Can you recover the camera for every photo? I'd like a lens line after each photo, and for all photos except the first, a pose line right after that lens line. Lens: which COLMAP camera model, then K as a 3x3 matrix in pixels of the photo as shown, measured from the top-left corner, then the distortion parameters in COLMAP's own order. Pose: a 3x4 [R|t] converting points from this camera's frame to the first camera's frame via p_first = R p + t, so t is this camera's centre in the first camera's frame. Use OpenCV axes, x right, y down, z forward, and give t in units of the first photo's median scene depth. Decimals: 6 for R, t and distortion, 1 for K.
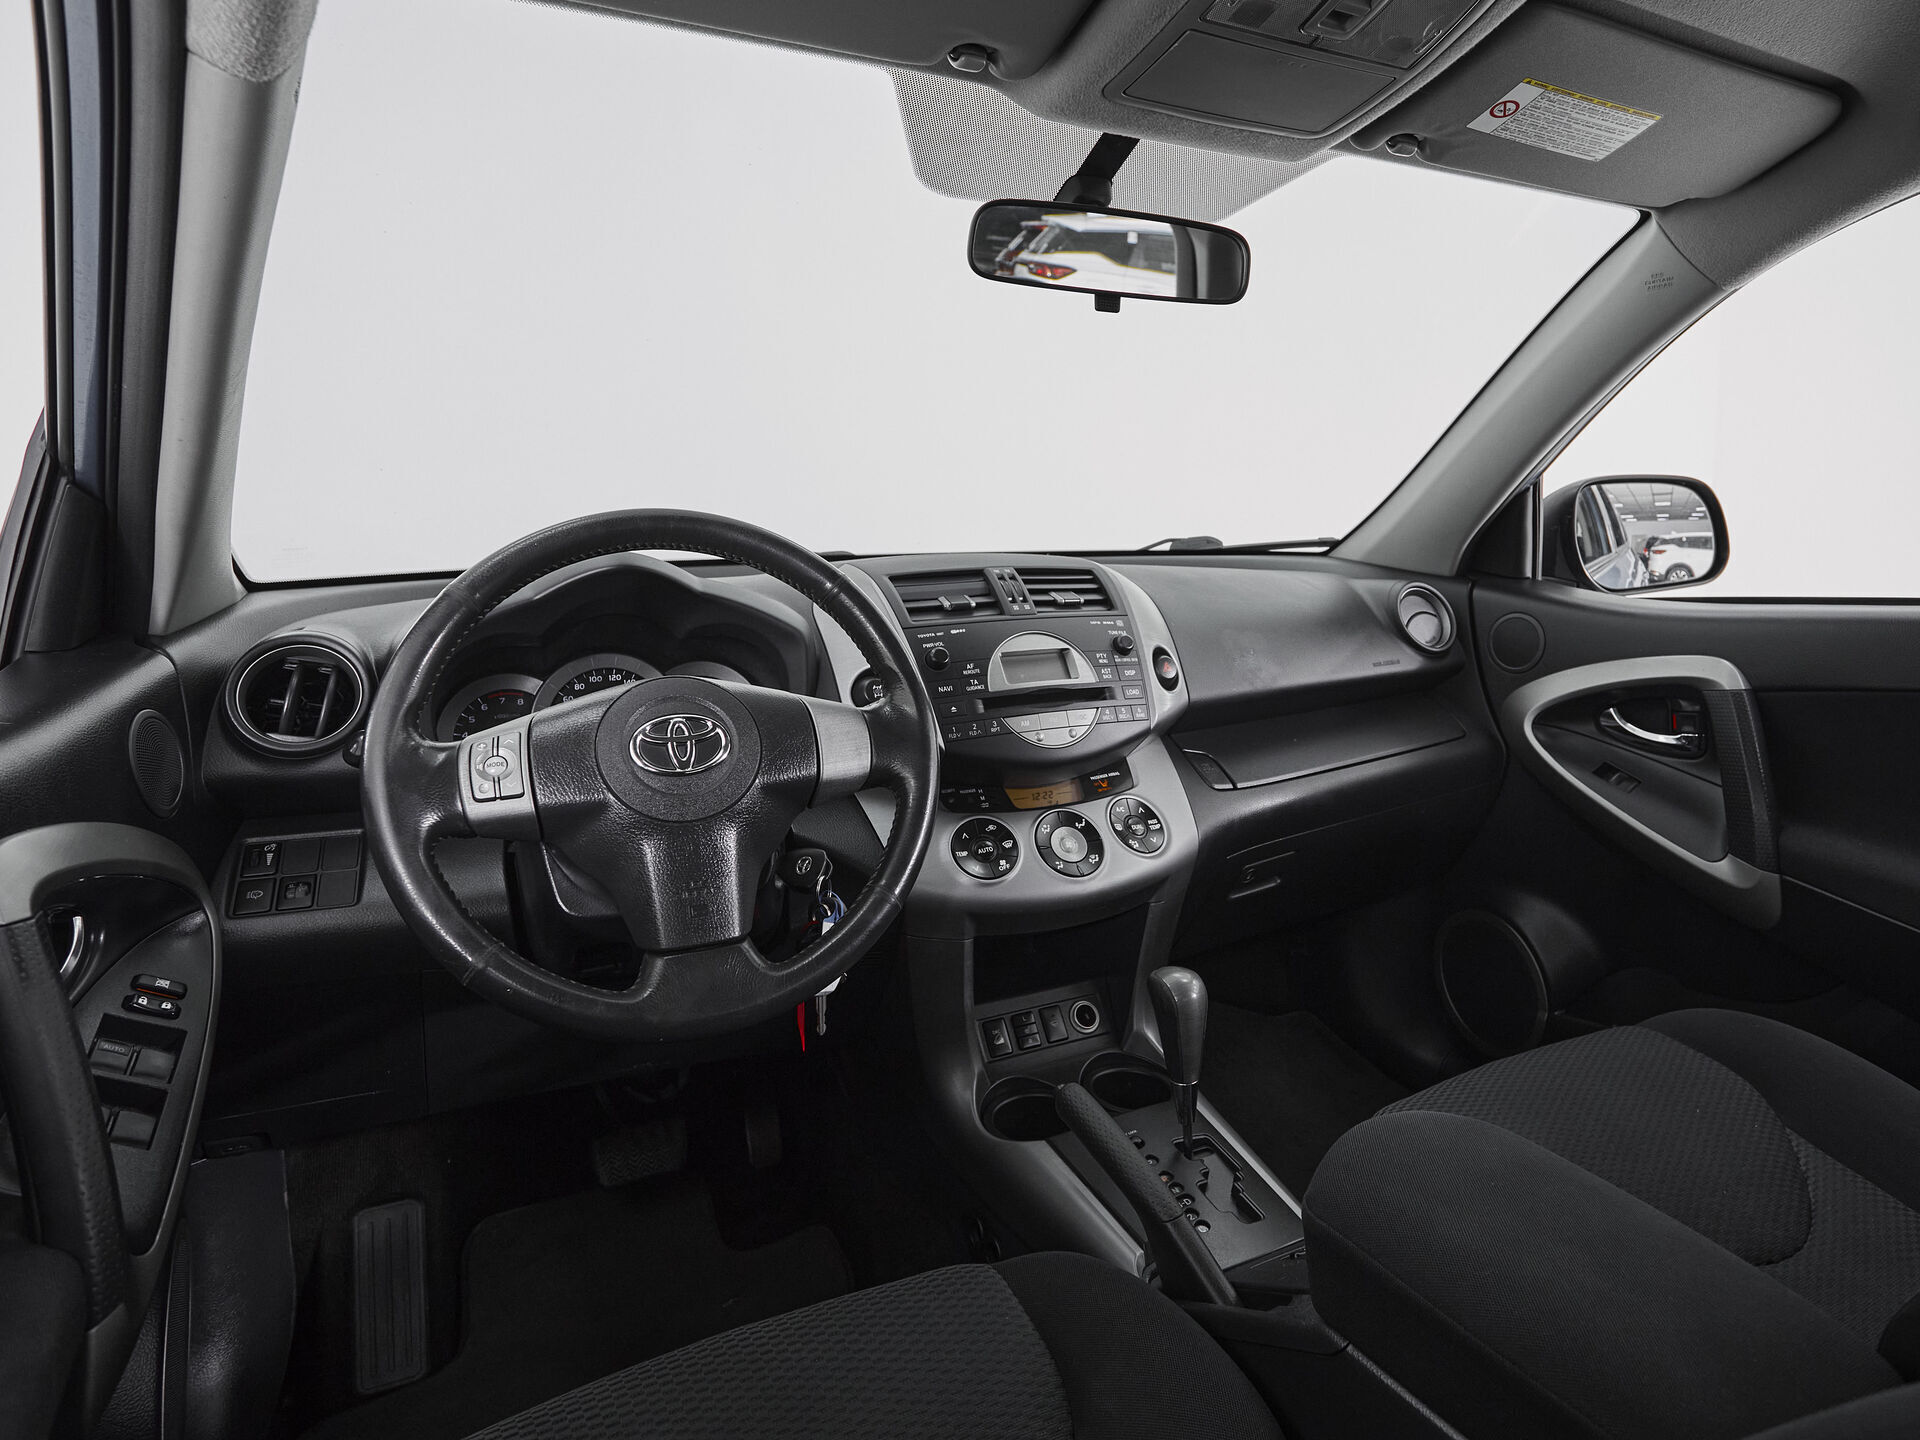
lens RADIAL K [[1163.9, 0, 1048.5], [0, 1163.9, 621.9], [0, 0, 1]] dist [0.000498, -0.000407]
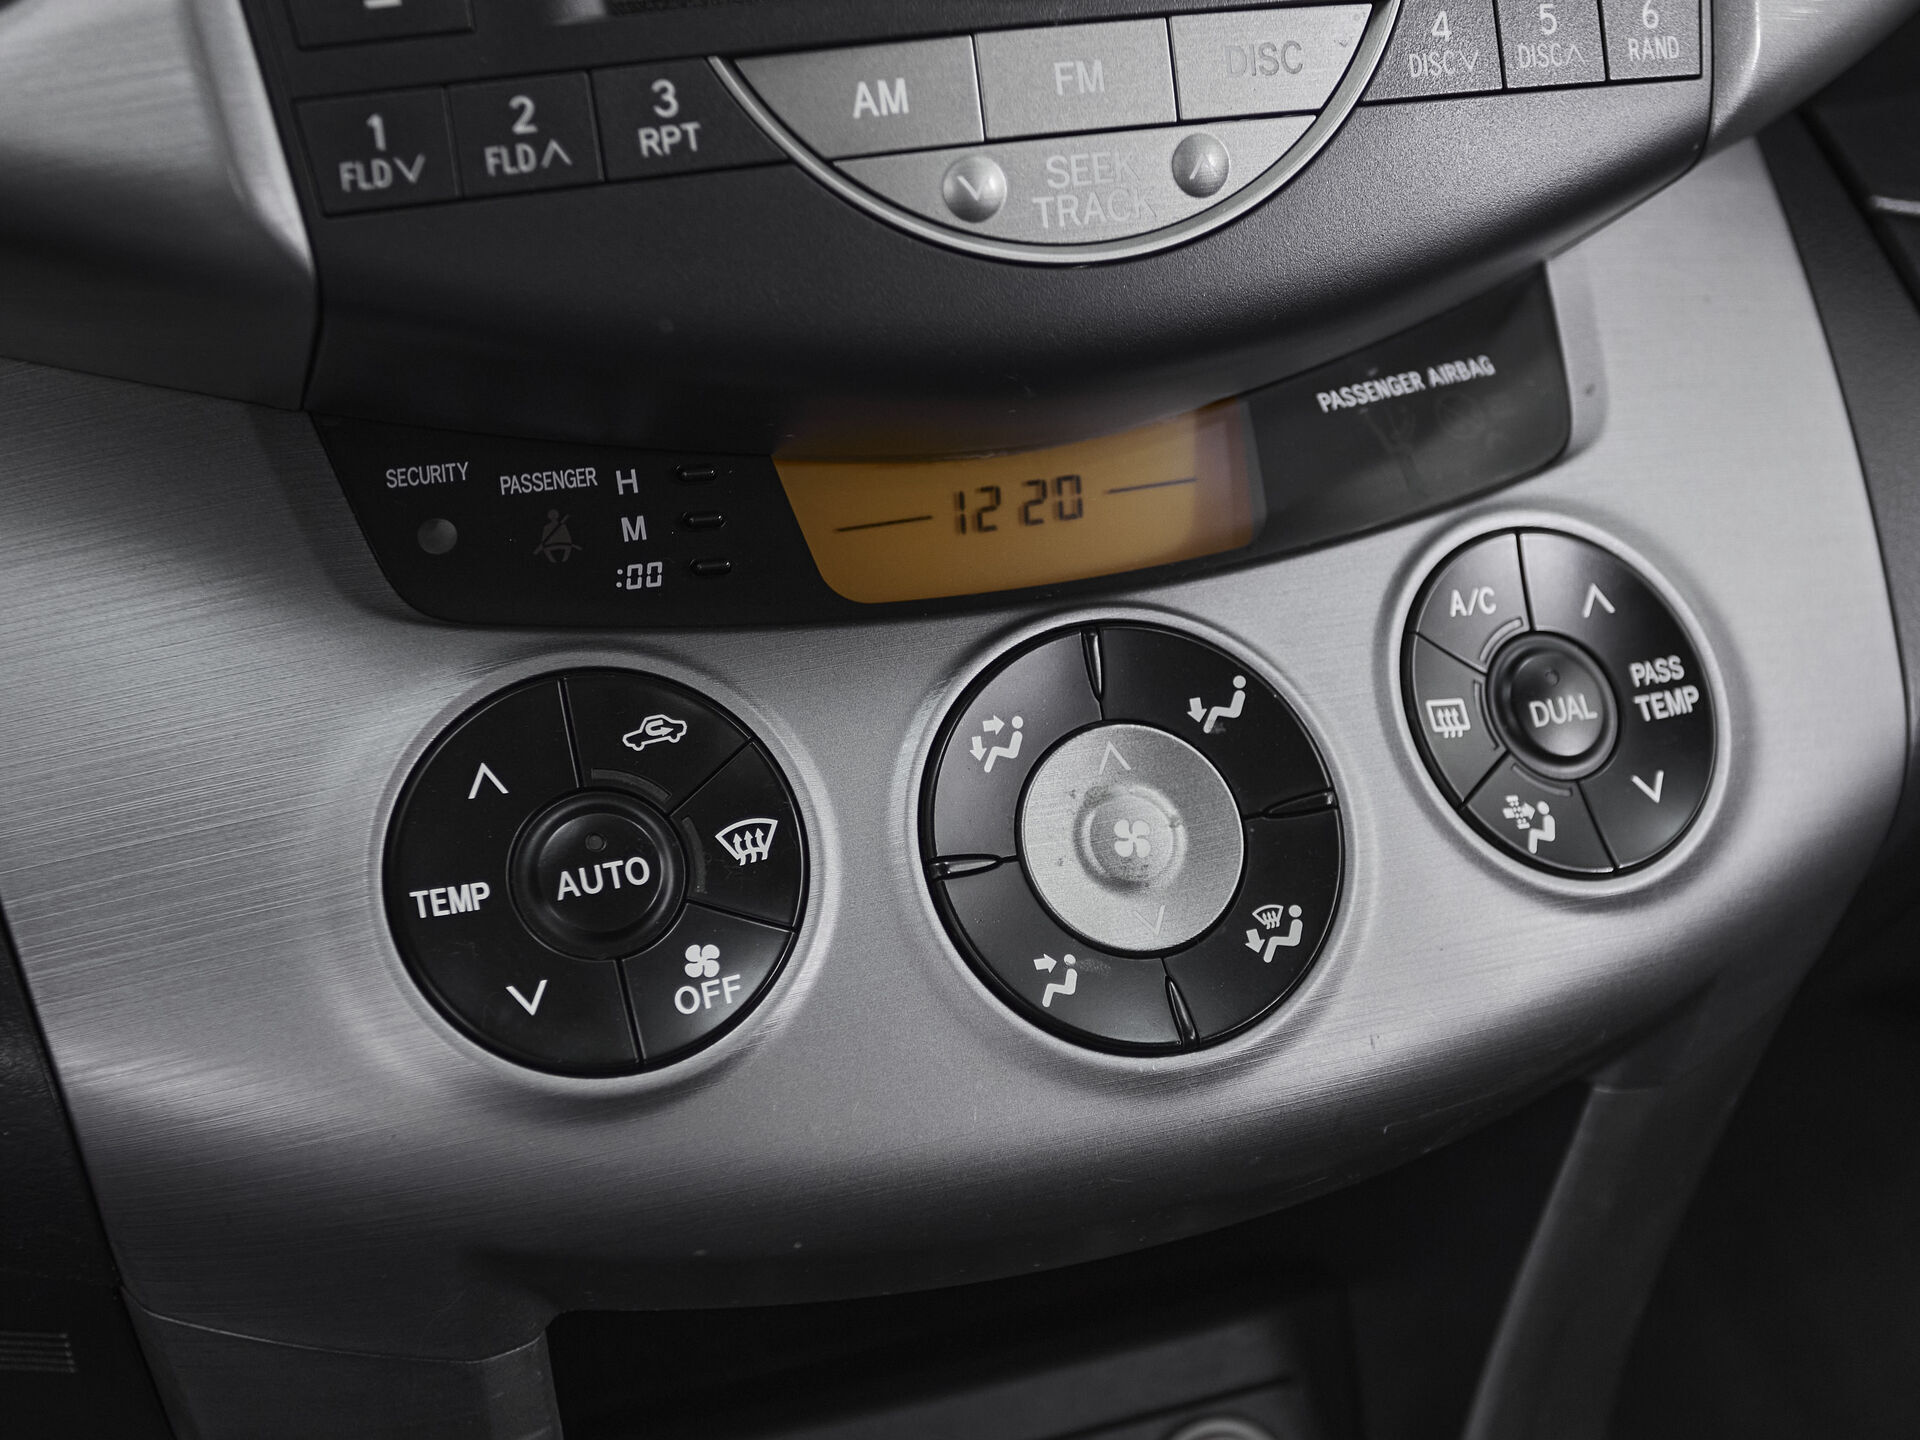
lens RADIAL K [[2884.2, 0, 1072.8], [0, 2884.2, 697.0], [0, 0, 1]] dist [0.014403, 0.063307]
pose [[0.991724, 0.077509, -0.102354, 0.048521], [-0.033049, 0.924460, 0.379844, 0.014474], [0.124063, -0.373318, 0.919371, 0.604714]]
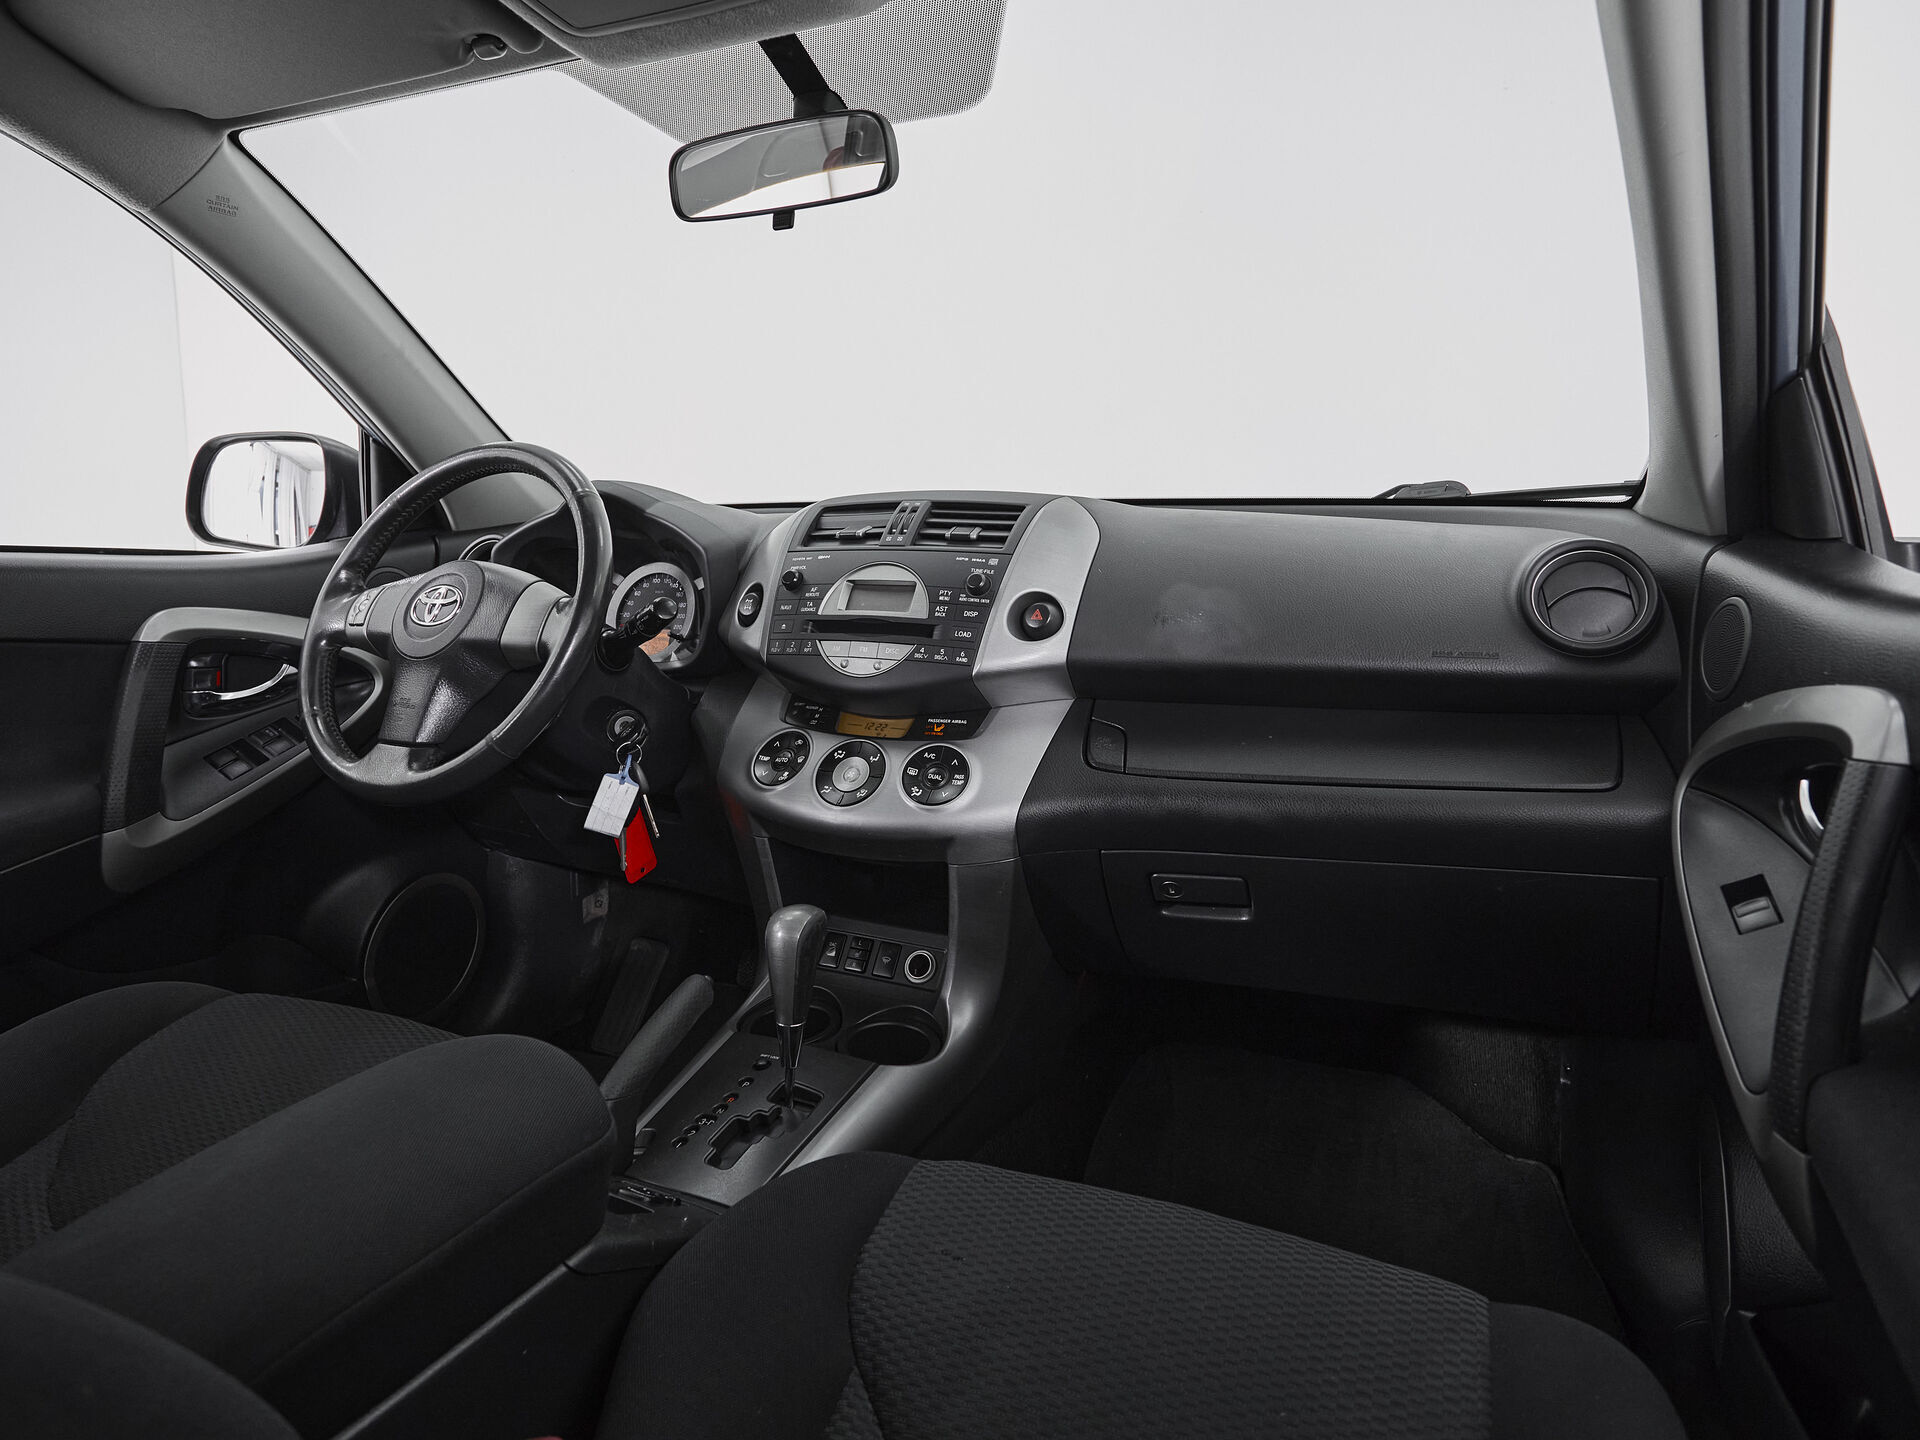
lens RADIAL K [[1130.3, 0, 933.1], [0, 1130.3, 628.4], [0, 0, 1]] dist [-0.002170, -0.000412]
pose [[0.593252, 0.087380, -0.800260, 0.795252], [-0.074219, 0.995795, 0.053711, 0.009828], [0.801588, 0.027530, 0.597243, 0.460948]]
